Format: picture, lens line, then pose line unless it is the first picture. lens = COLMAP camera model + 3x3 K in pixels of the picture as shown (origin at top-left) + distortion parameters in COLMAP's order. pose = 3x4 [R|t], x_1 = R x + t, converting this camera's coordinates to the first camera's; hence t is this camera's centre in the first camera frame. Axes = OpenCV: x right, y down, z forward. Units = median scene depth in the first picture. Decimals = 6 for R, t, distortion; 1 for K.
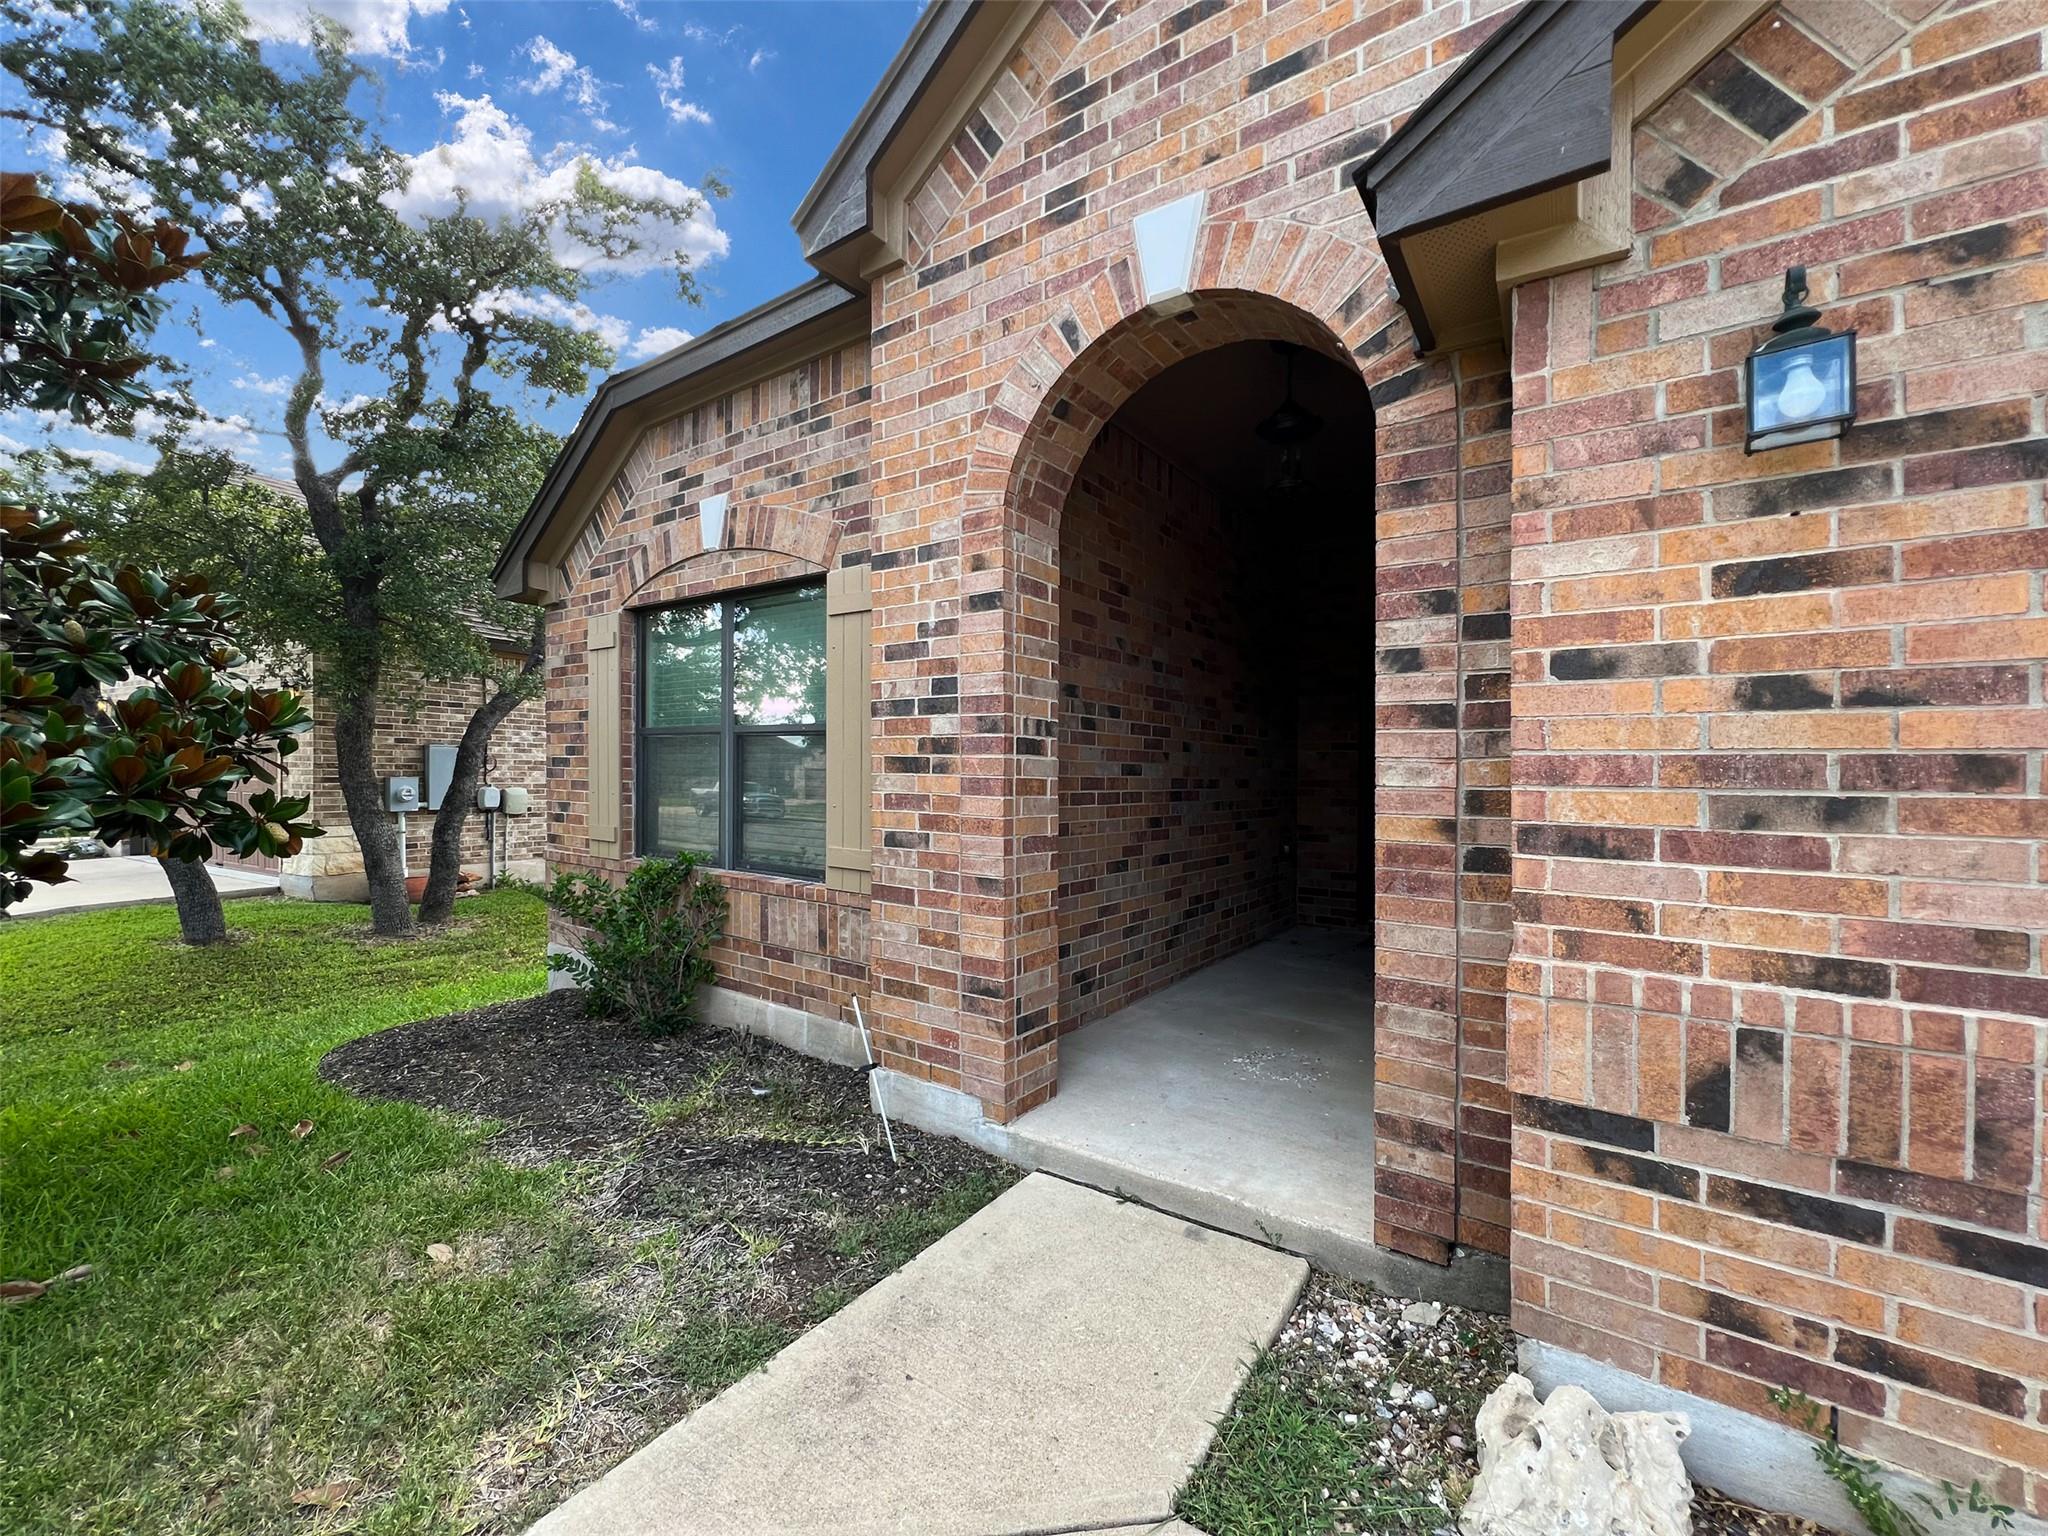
lens RADIAL K [[846.9, 0, 1016.4], [0, 846.9, 780.2], [0, 0, 1]] dist [-0.000100, 0.000659]
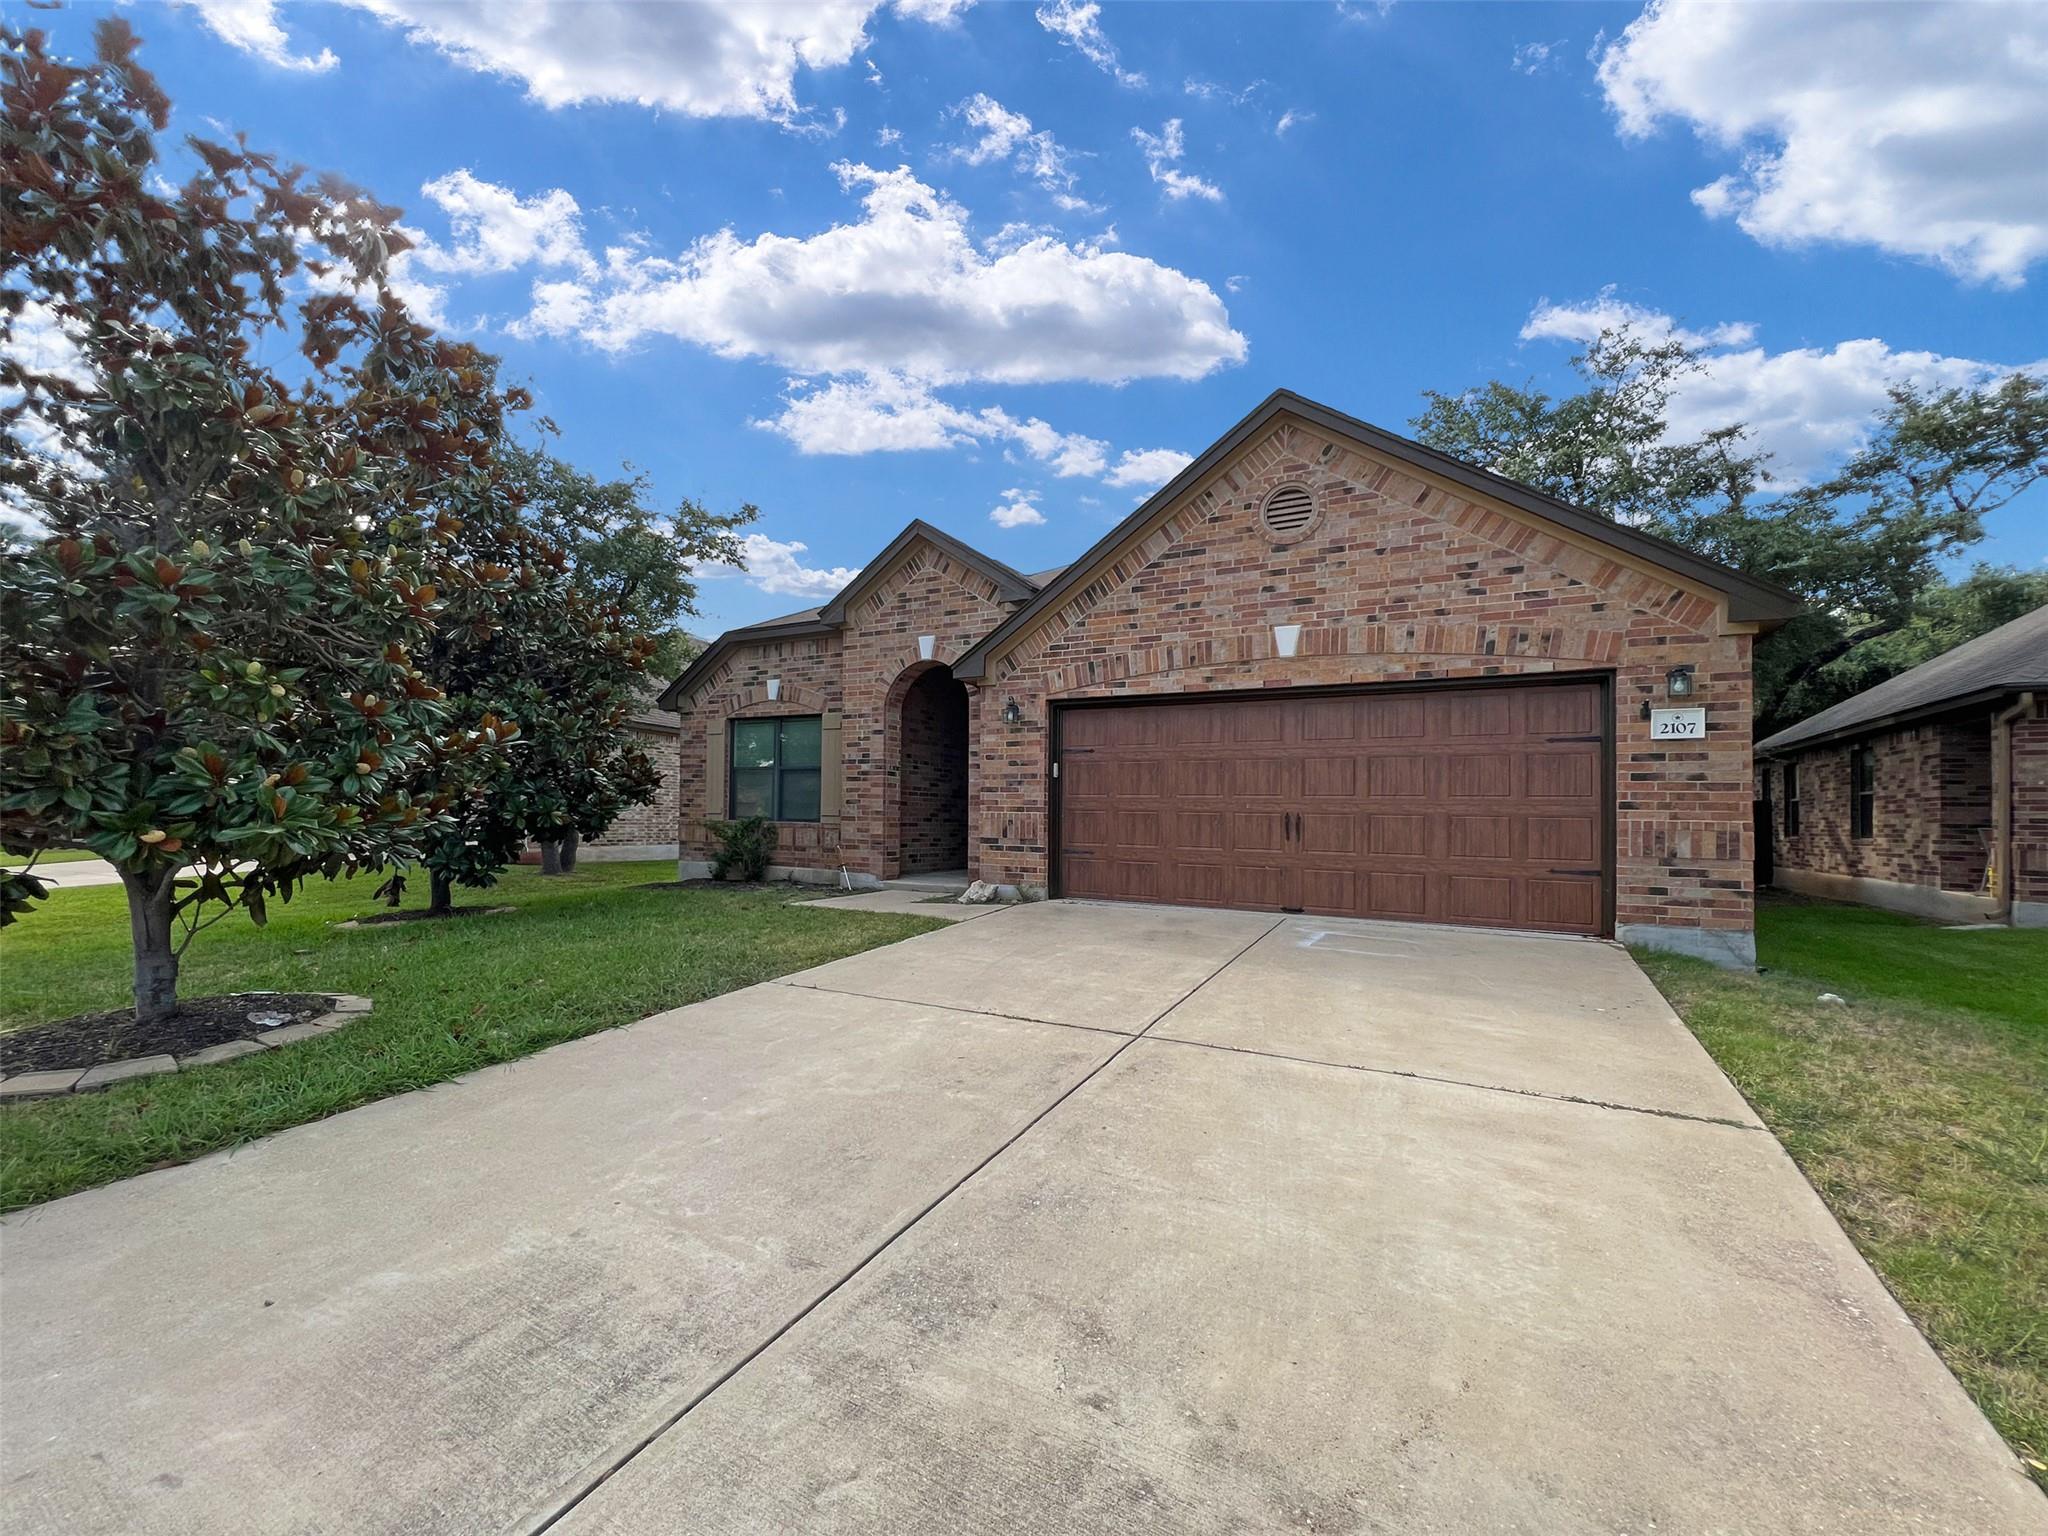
lens RADIAL K [[846.9, 0, 1016.4], [0, 846.9, 780.2], [0, 0, 1]] dist [-0.000100, 0.000659]
pose [[0.990325, 0.009555, 0.138435, 0.044251], [-0.002334, 0.998632, -0.052230, 0.164430], [-0.138745, 0.051402, 0.988993, -2.456379]]
